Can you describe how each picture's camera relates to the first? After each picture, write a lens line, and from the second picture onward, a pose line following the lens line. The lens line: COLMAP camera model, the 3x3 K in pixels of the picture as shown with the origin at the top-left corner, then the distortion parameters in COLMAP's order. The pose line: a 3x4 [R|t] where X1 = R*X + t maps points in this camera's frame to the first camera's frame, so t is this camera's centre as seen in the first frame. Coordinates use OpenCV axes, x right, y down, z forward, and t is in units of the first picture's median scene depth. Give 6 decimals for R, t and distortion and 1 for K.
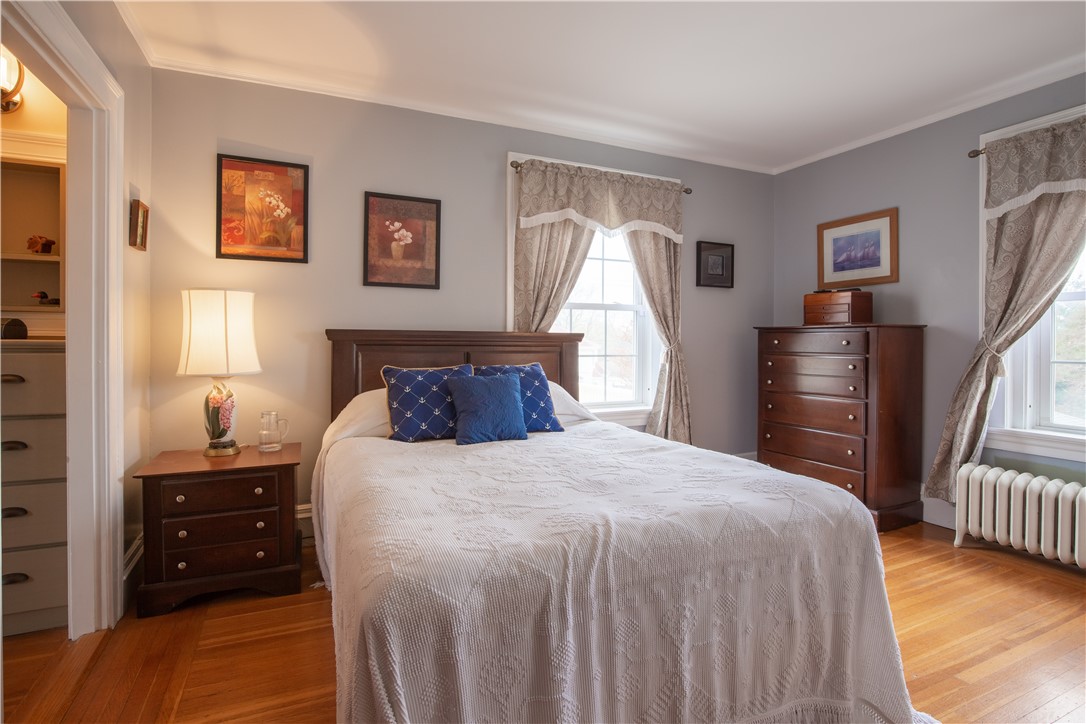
lens RADIAL K [[548.1, 0, 545.6], [0, 548.1, 345.3], [0, 0, 1]] dist [-0.001595, -0.000395]
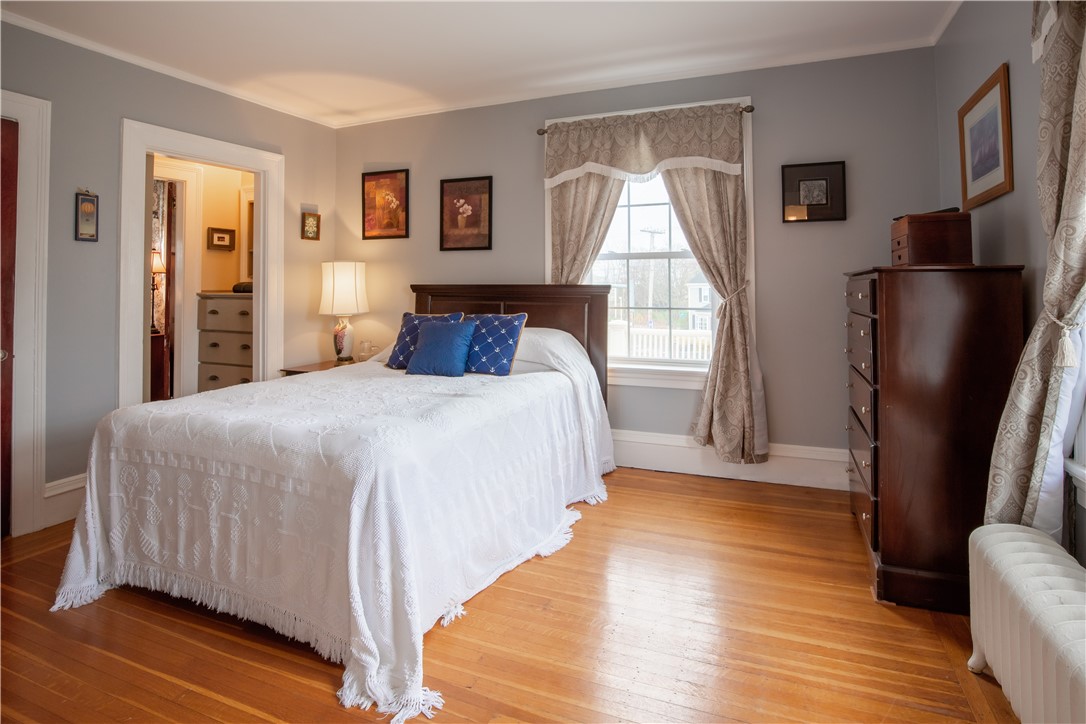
lens RADIAL K [[556.1, 0, 545.2], [0, 556.1, 279.0], [0, 0, 1]] dist [-0.000272, -0.000237]
pose [[0.685509, -0.017435, -0.727855, 0.792267], [-0.001199, 0.999685, -0.025076, -0.007944], [0.728063, 0.018062, 0.685272, 0.260144]]
